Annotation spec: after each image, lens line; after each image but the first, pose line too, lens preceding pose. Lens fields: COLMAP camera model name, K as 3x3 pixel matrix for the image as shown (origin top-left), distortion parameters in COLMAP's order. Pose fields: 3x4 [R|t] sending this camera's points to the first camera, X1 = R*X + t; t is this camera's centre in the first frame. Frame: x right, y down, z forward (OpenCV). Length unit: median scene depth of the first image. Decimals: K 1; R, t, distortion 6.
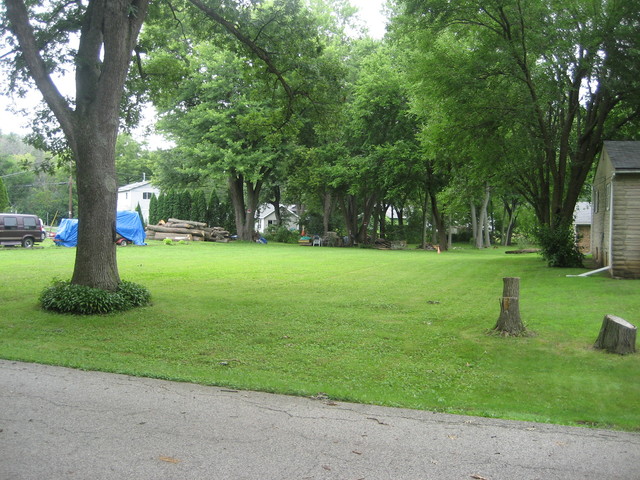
lens RADIAL K [[675.6, 0, 320.0], [0, 675.6, 240.0], [0, 0, 1]] dist [-0.169589, 0.213676]
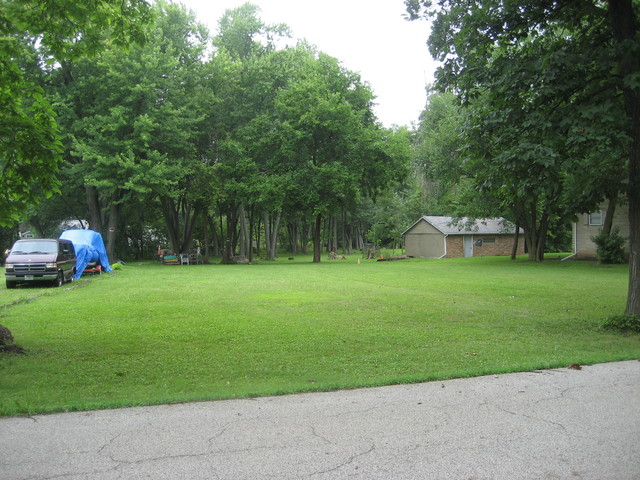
lens RADIAL K [[675.6, 0, 320.0], [0, 675.6, 240.0], [0, 0, 1]] dist [-0.169589, 0.213676]
pose [[0.733627, -0.027304, 0.679004, -0.582046], [0.042741, 0.999068, -0.006006, -0.013905], [-0.678207, 0.033427, 0.734110, 0.191596]]
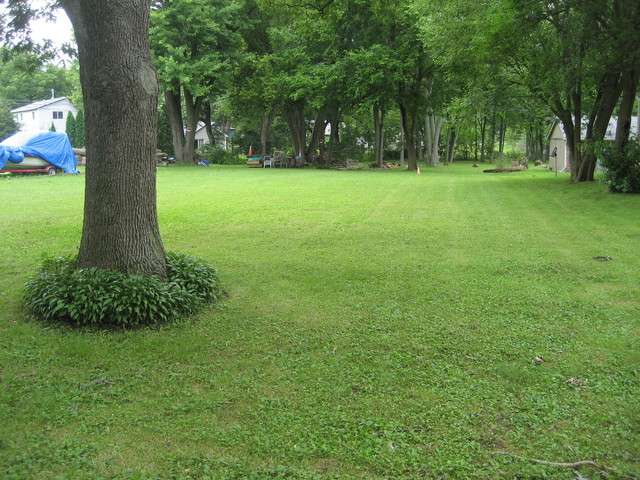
lens RADIAL K [[675.6, 0, 320.0], [0, 675.6, 240.0], [0, 0, 1]] dist [-0.169589, 0.213676]
pose [[0.989701, -0.035436, 0.138695, -0.071978], [0.018230, 0.992188, 0.123414, -0.005337], [-0.141985, -0.119615, 0.982615, 0.122477]]
